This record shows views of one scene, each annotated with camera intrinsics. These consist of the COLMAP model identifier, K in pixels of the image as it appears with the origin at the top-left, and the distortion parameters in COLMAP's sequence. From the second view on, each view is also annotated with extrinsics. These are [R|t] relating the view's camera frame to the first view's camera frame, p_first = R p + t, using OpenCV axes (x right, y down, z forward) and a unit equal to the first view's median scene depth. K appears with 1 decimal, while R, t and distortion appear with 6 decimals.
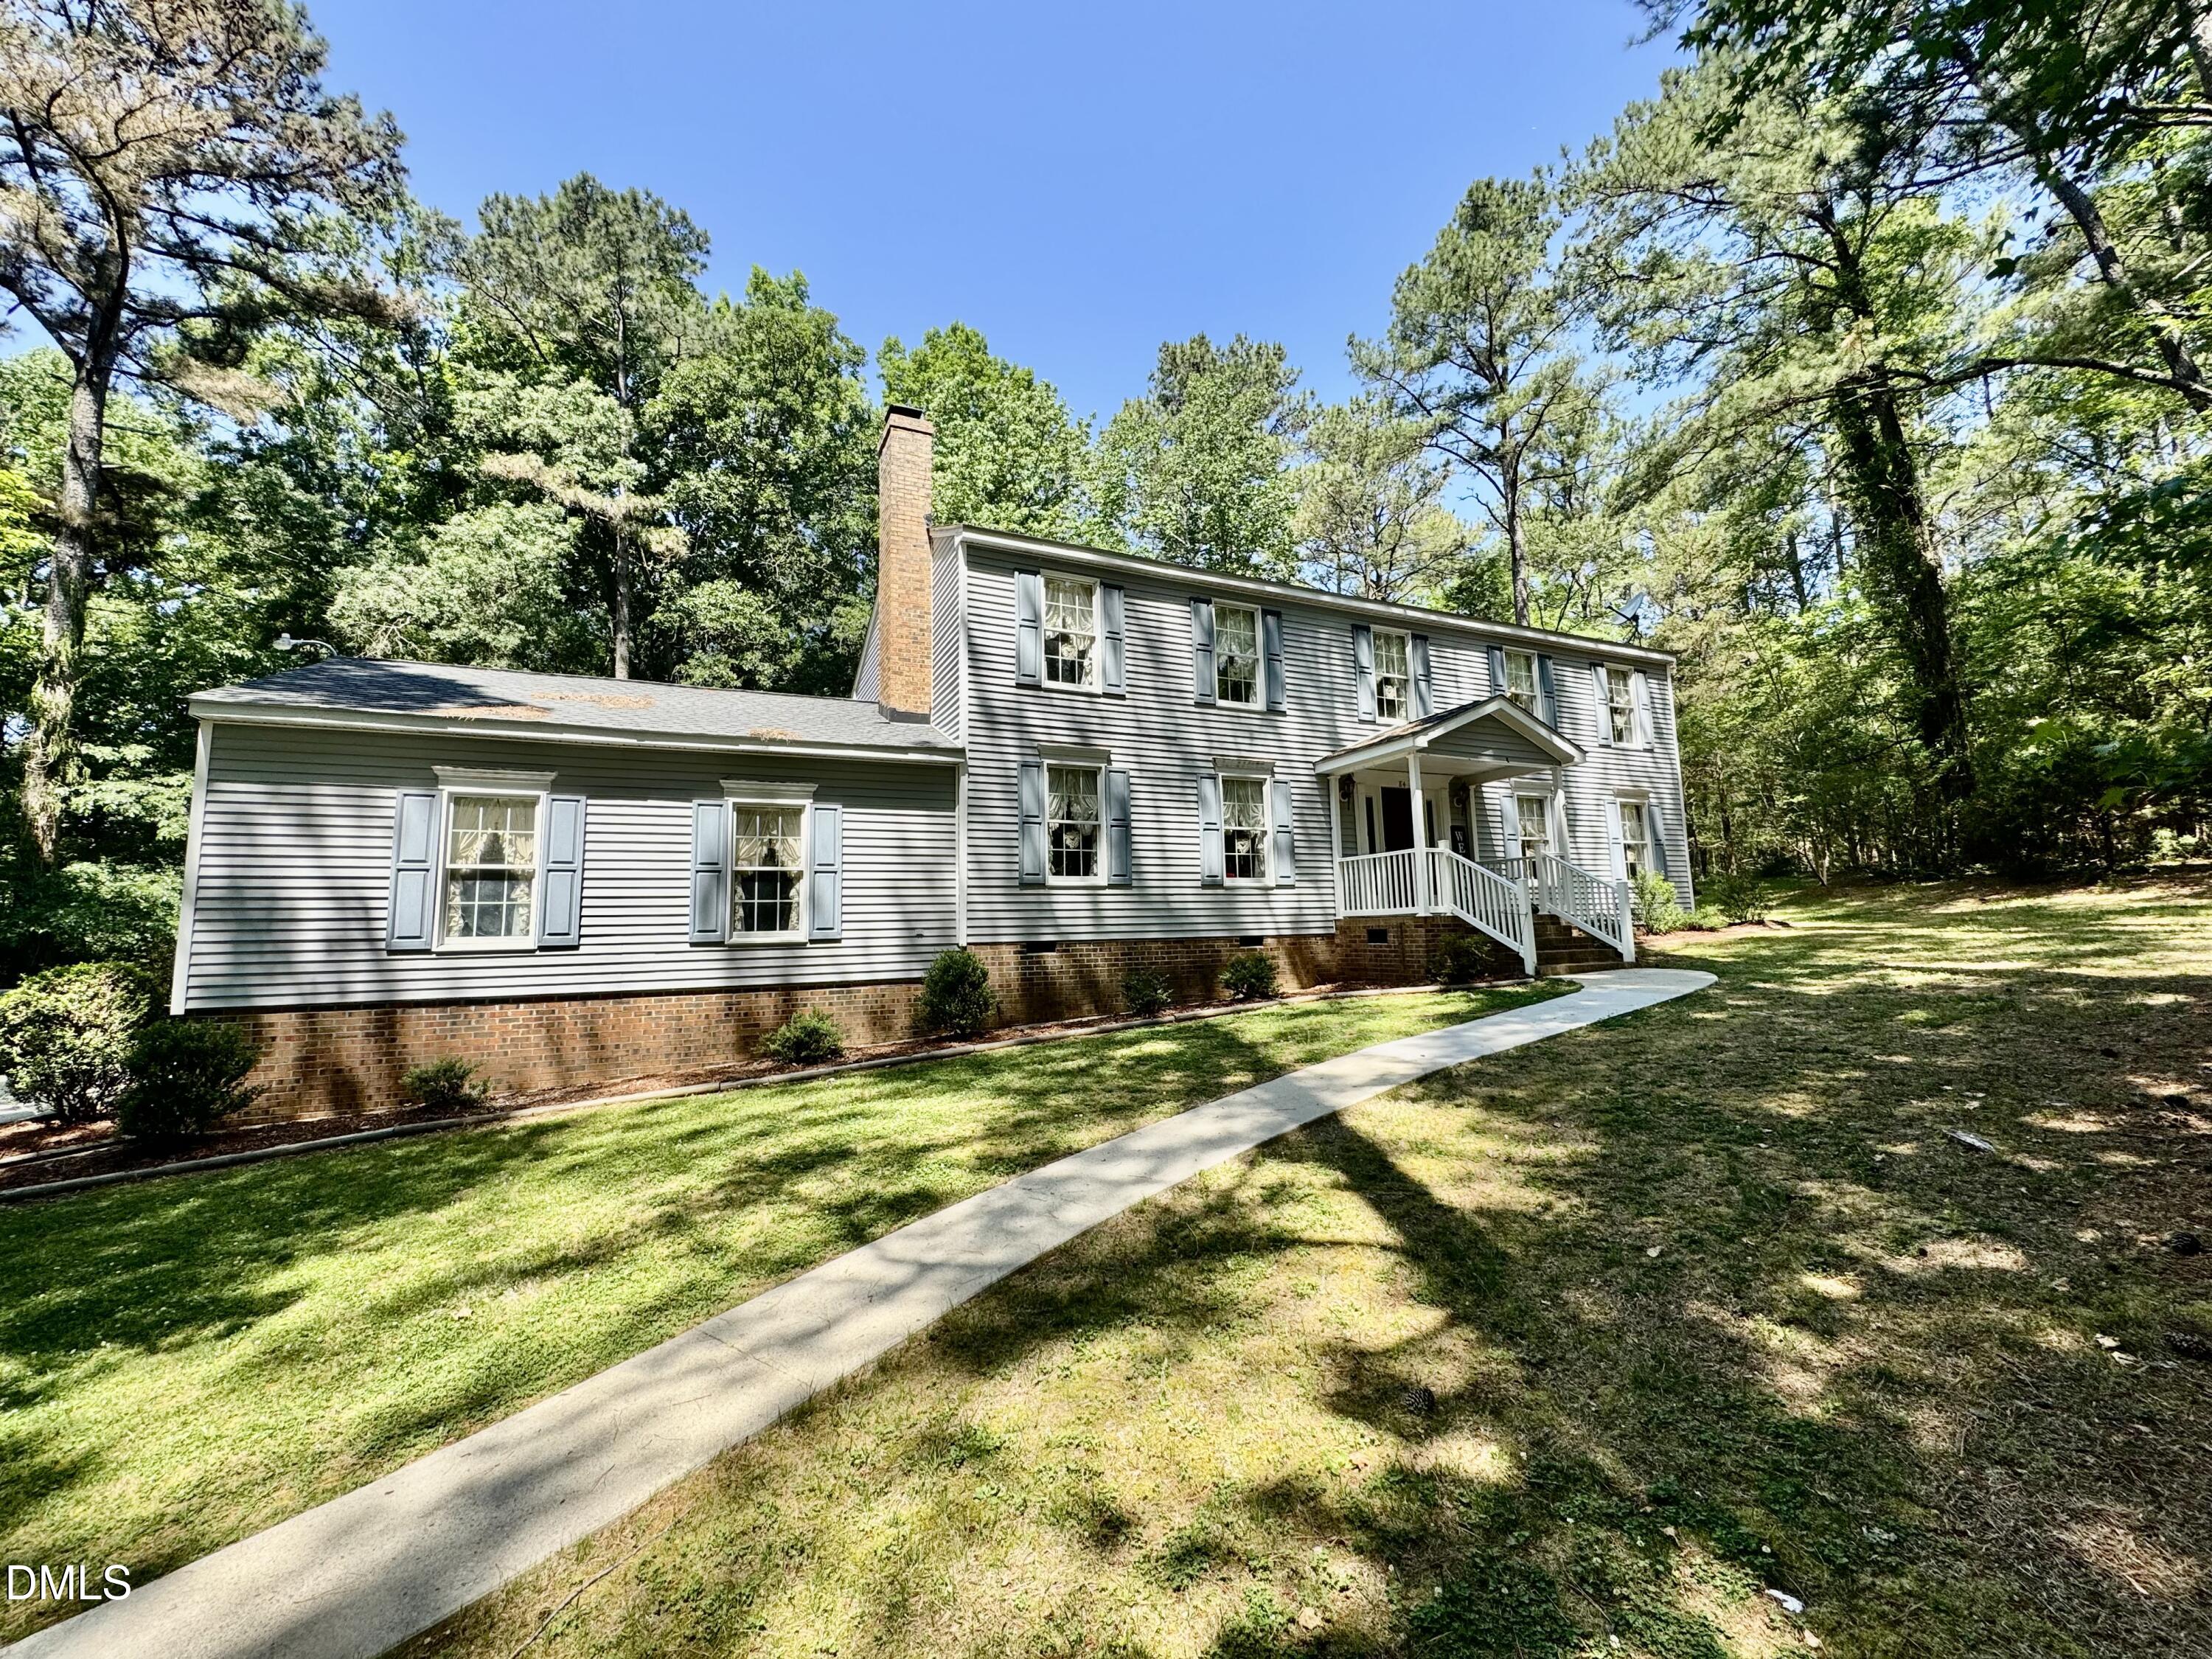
lens RADIAL K [[887.6, 0, 1097.4], [0, 887.6, 837.4], [0, 0, 1]] dist [-0.005700, 0.000803]
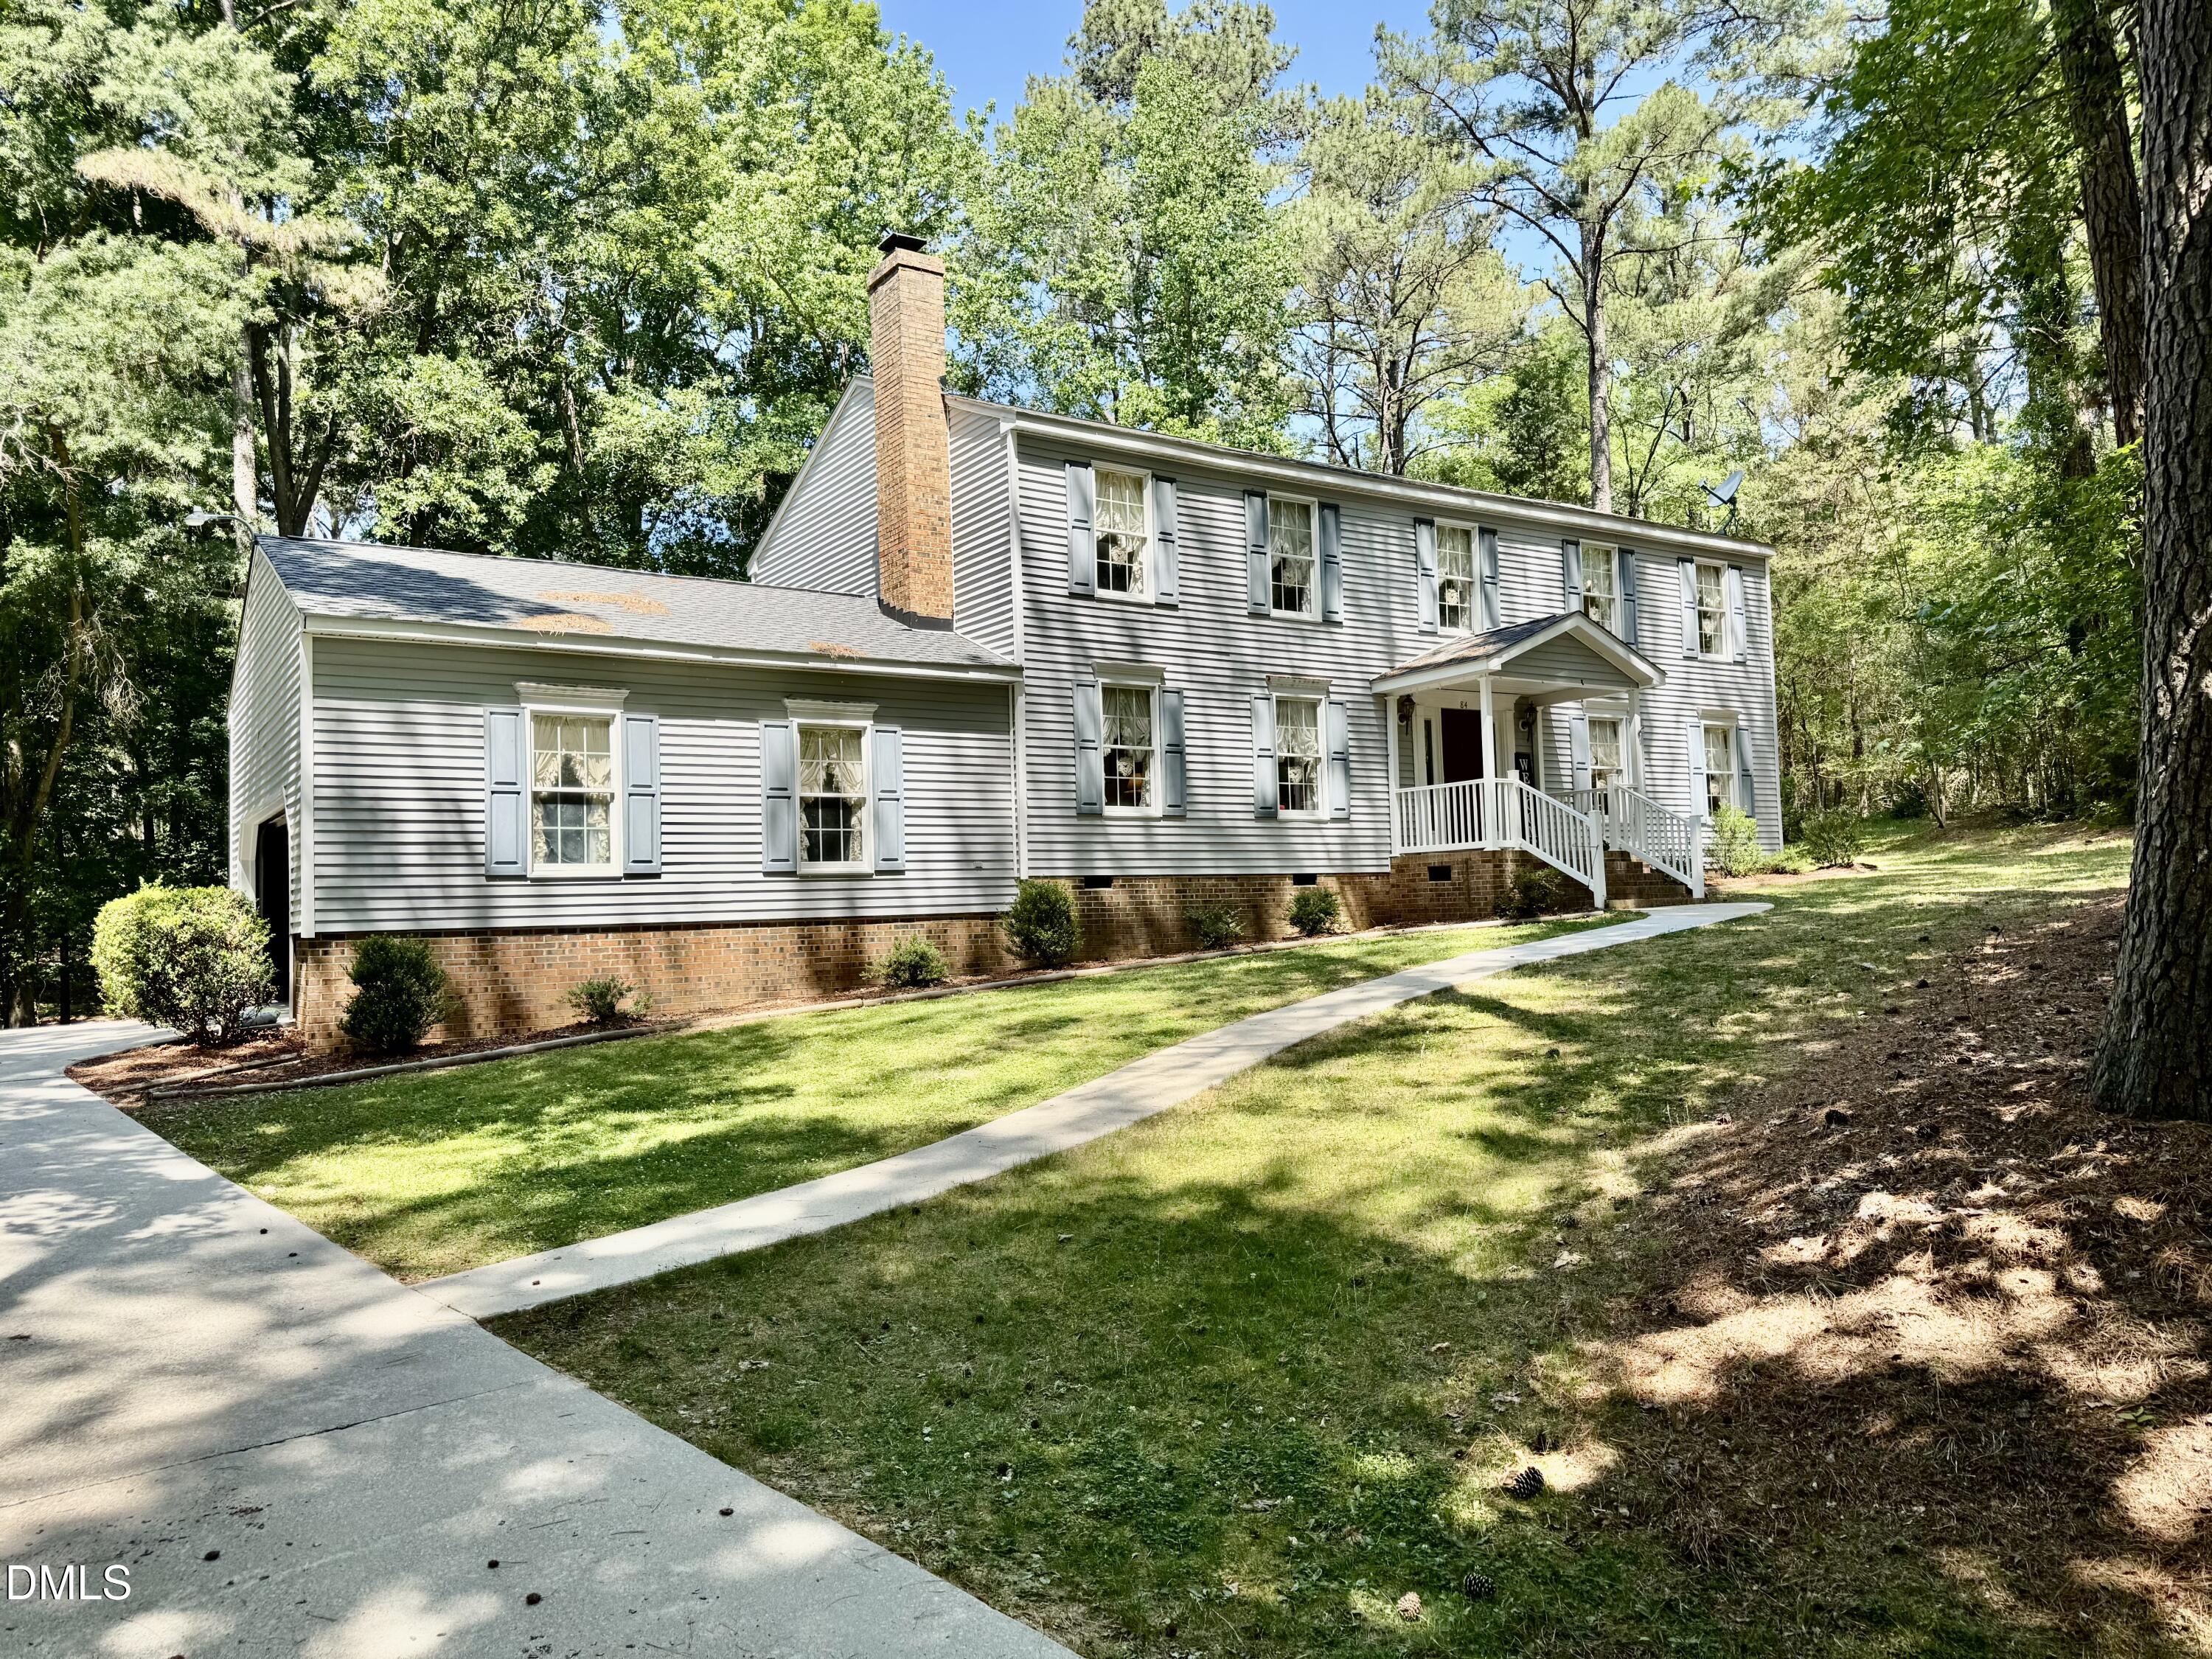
lens RADIAL K [[1573.0, 0, 1093.1], [0, 1573.0, 845.8], [0, 0, 1]] dist [0.057762, -0.043586]
pose [[0.989223, 0.002324, 0.146397, -0.278562], [-0.011057, 0.998204, 0.058870, -0.009645], [-0.145997, -0.059854, 0.987473, -0.556126]]
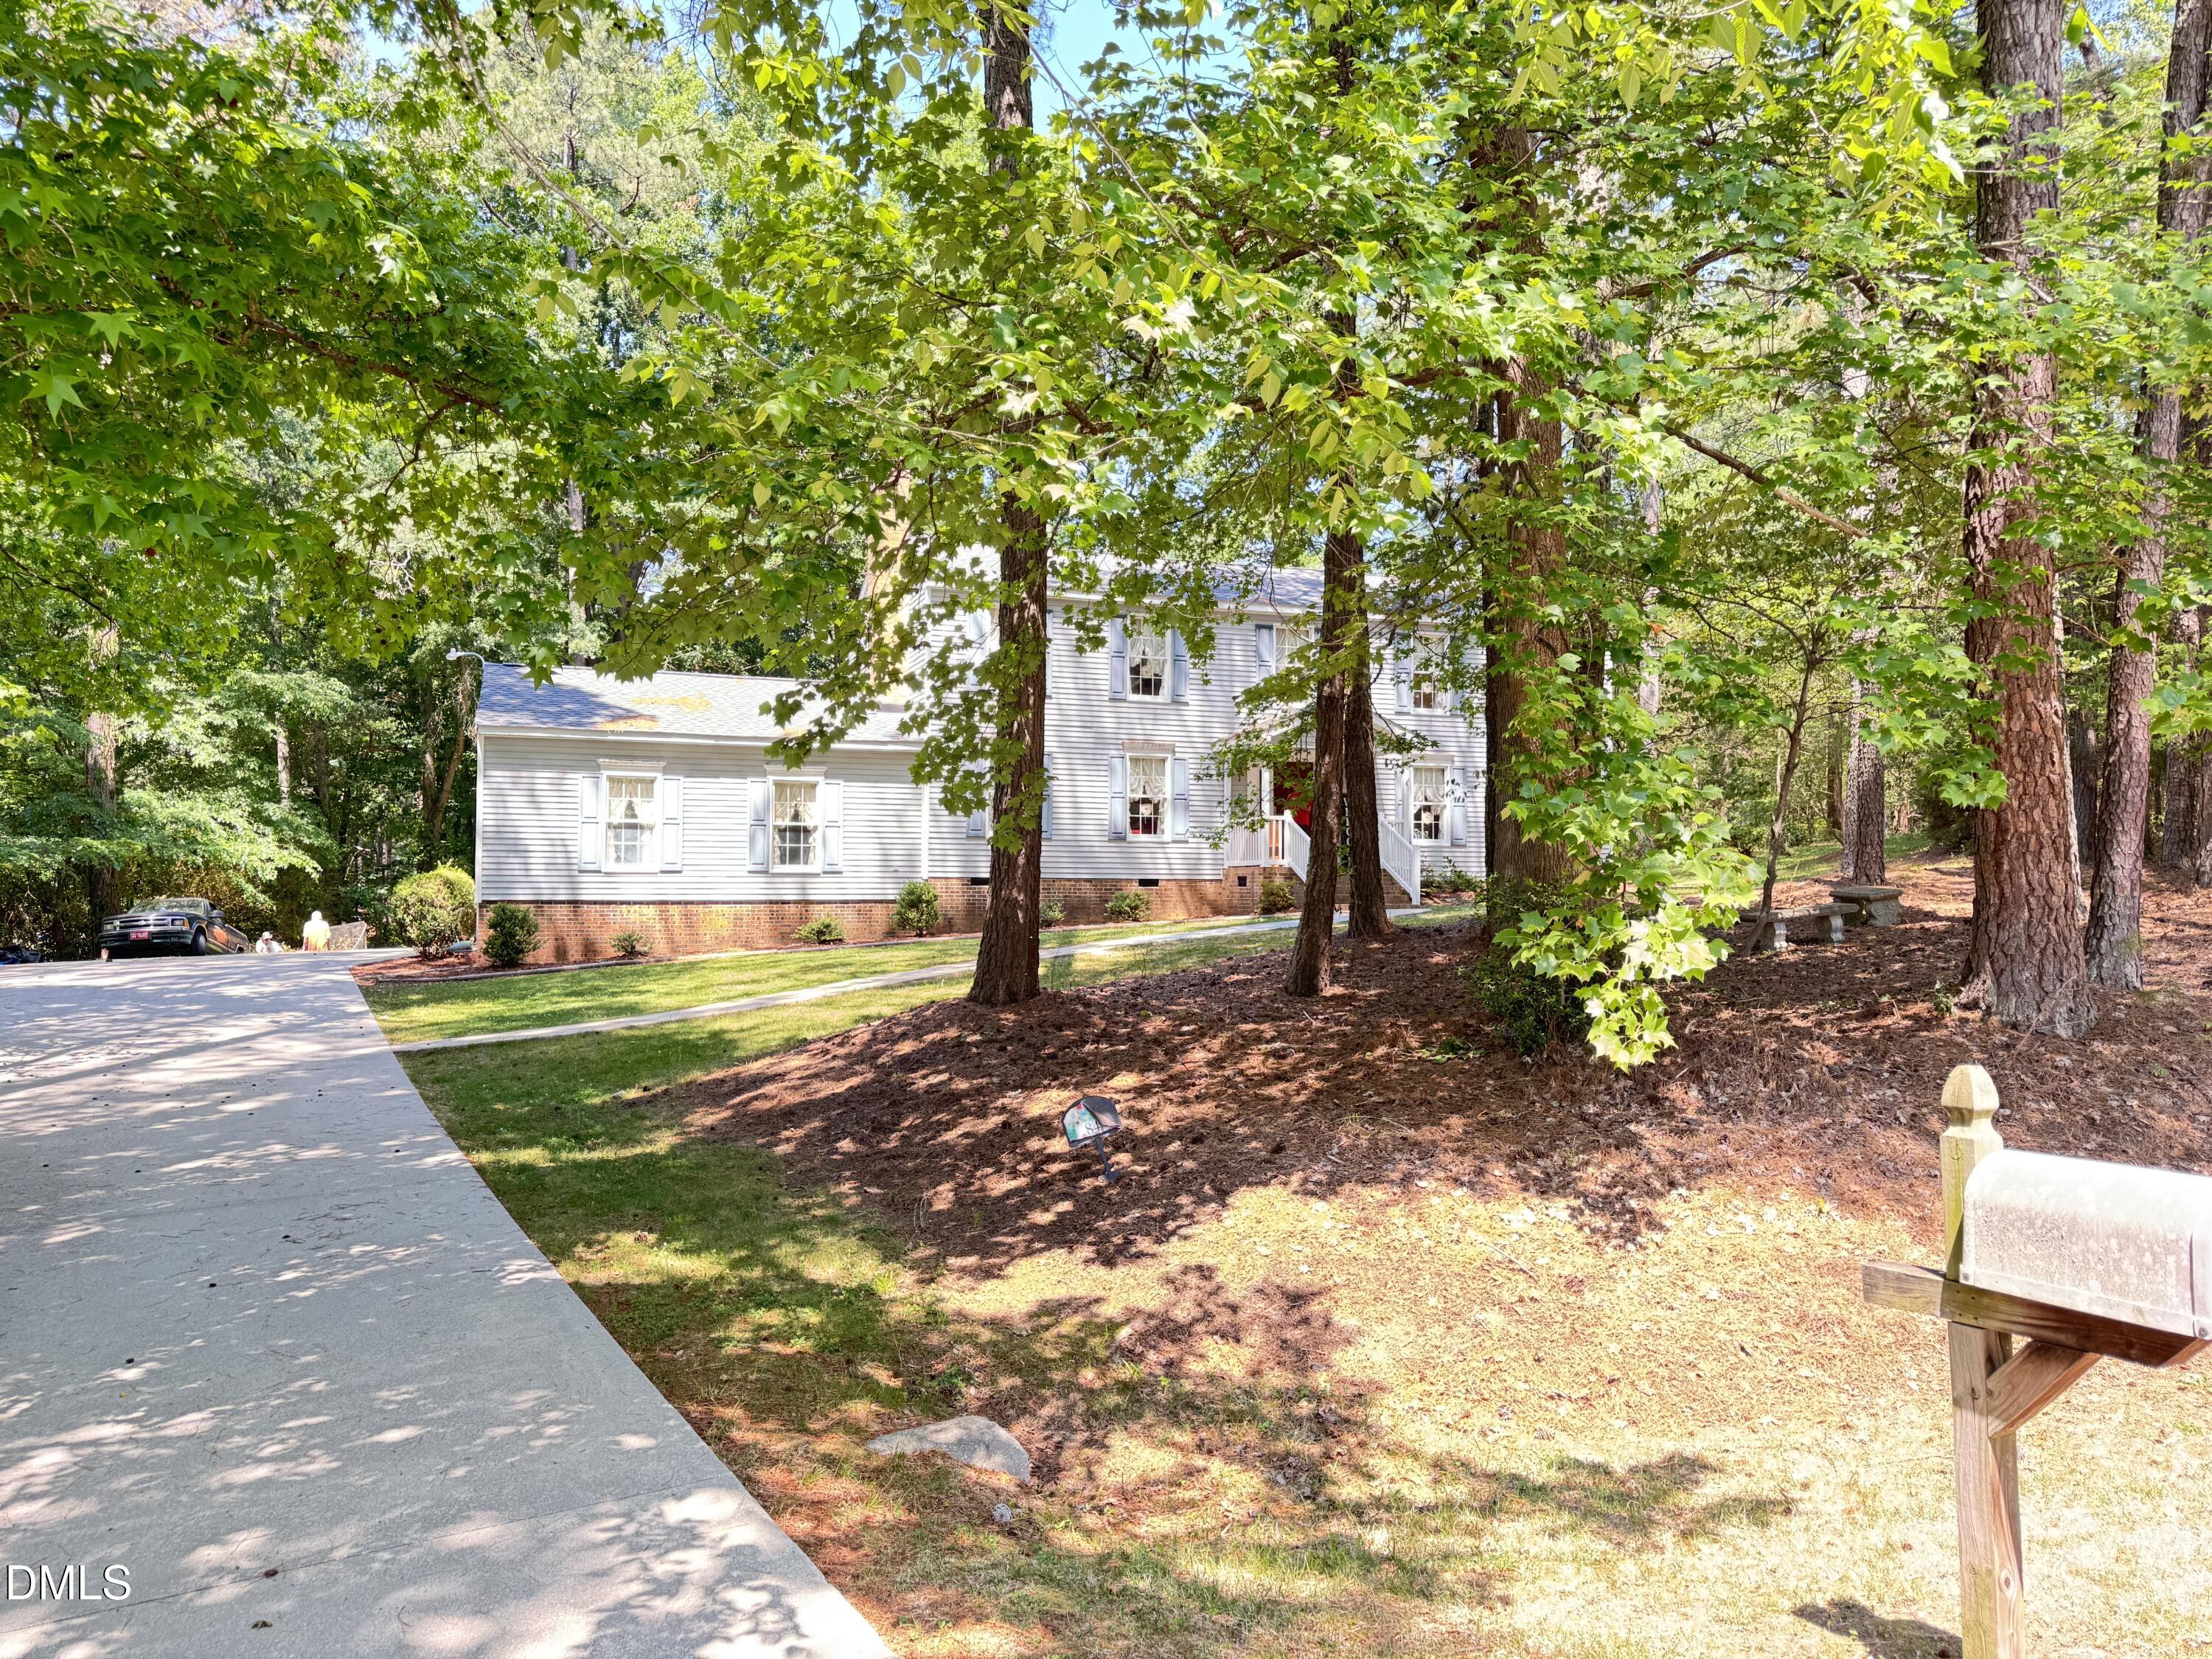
lens RADIAL K [[1573.0, 0, 1113.6], [0, 1573.0, 830.6], [0, 0, 1]] dist [0.057762, -0.043586]
pose [[0.996664, 0.021931, -0.078610, 0.307456], [-0.016978, 0.997861, 0.063128, -0.106641], [0.079826, -0.061583, 0.994905, -1.318229]]
